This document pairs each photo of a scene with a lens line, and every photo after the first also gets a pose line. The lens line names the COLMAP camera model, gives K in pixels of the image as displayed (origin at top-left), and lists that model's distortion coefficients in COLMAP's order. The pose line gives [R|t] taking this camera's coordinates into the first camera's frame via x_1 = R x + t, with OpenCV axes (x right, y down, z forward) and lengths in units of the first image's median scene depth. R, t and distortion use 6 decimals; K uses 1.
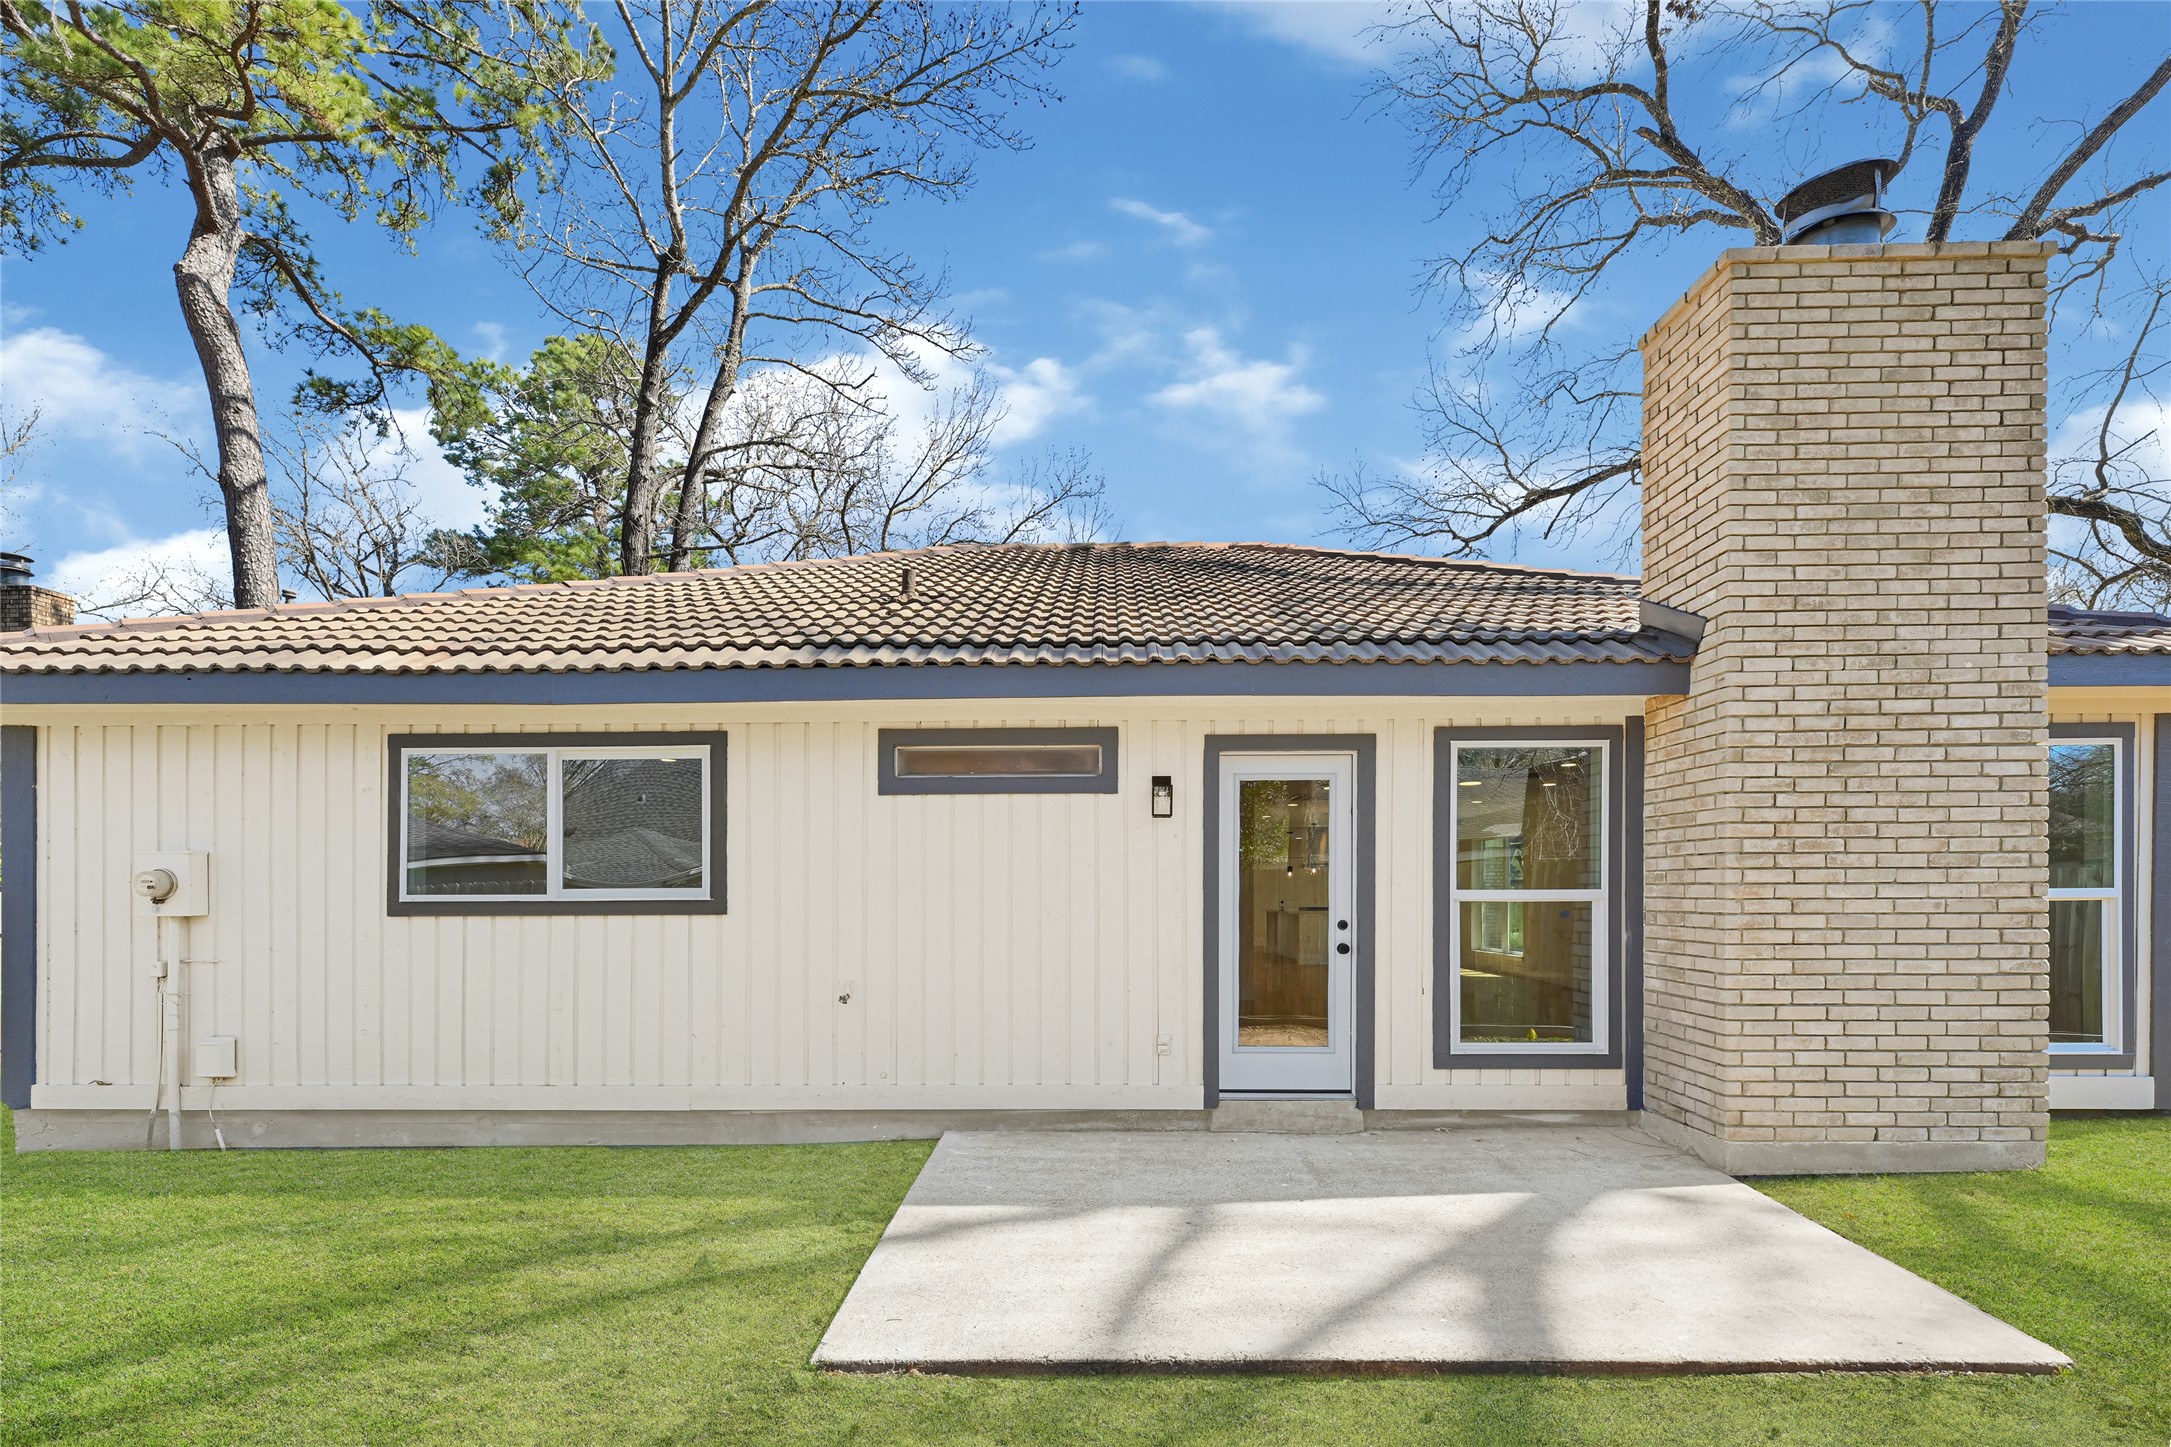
lens RADIAL K [[910.1, 0, 1082.9], [0, 910.1, 892.9], [0, 0, 1]] dist [-0.001250, -0.000391]
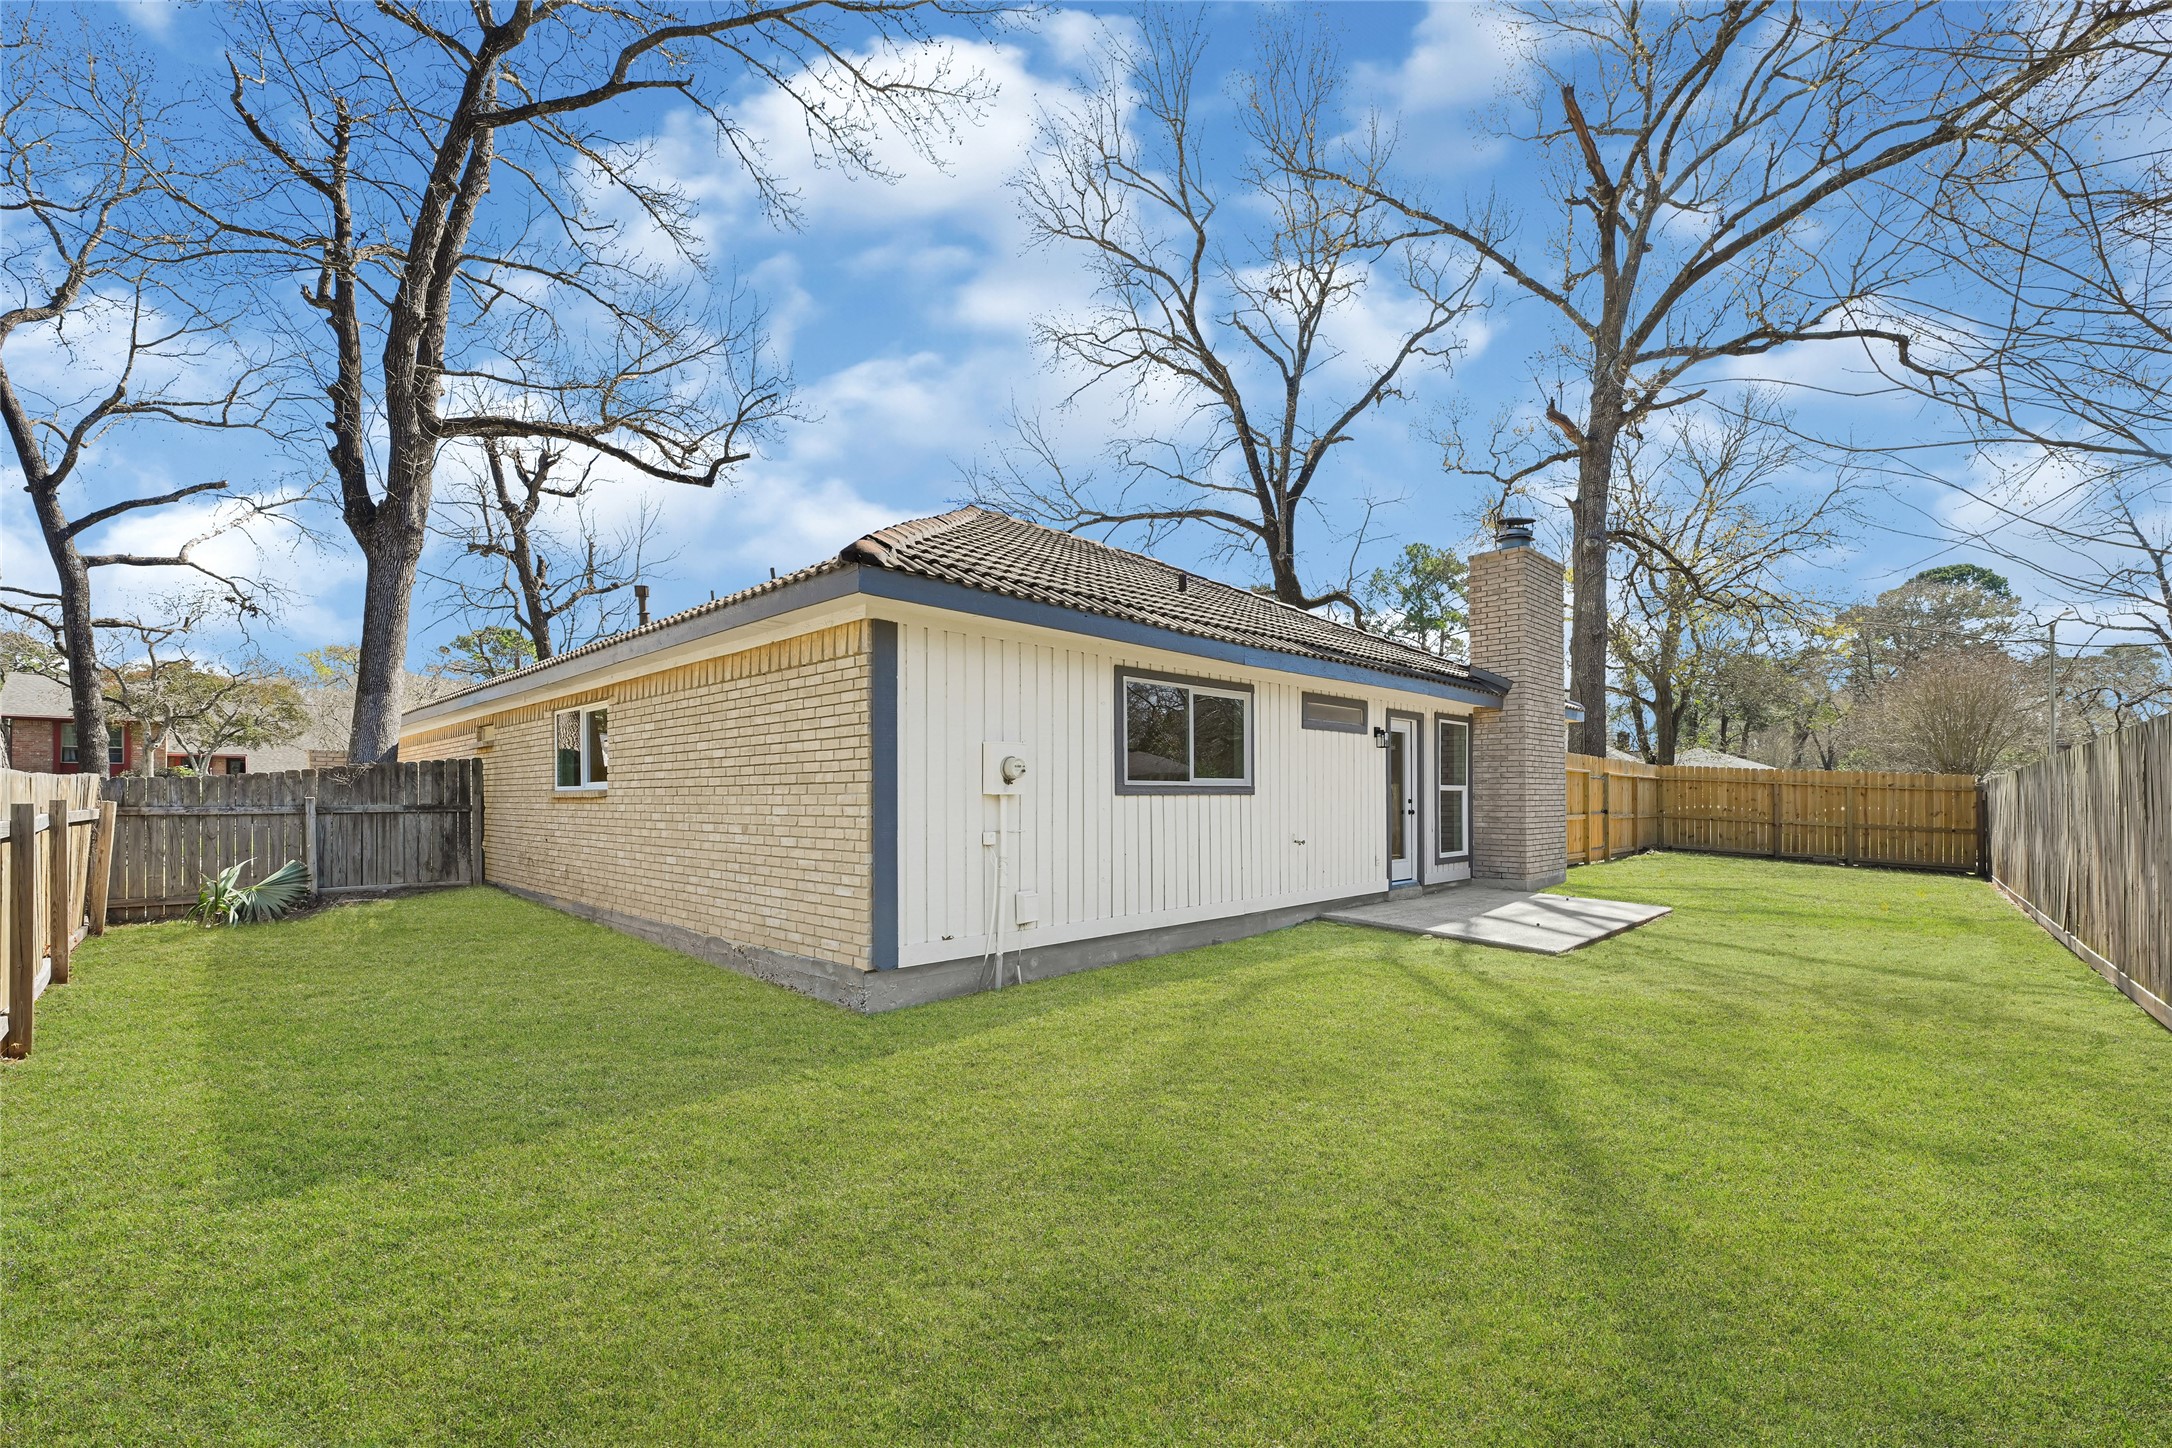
lens RADIAL K [[910.8, 0, 1085.2], [0, 910.8, 796.1], [0, 0, 1]] dist [-0.000755, -0.000094]
pose [[0.695464, 0.003660, 0.718551, -1.803469], [0.000761, 0.999983, -0.005830, 0.035651], [-0.718560, 0.004602, 0.695450, 0.063603]]
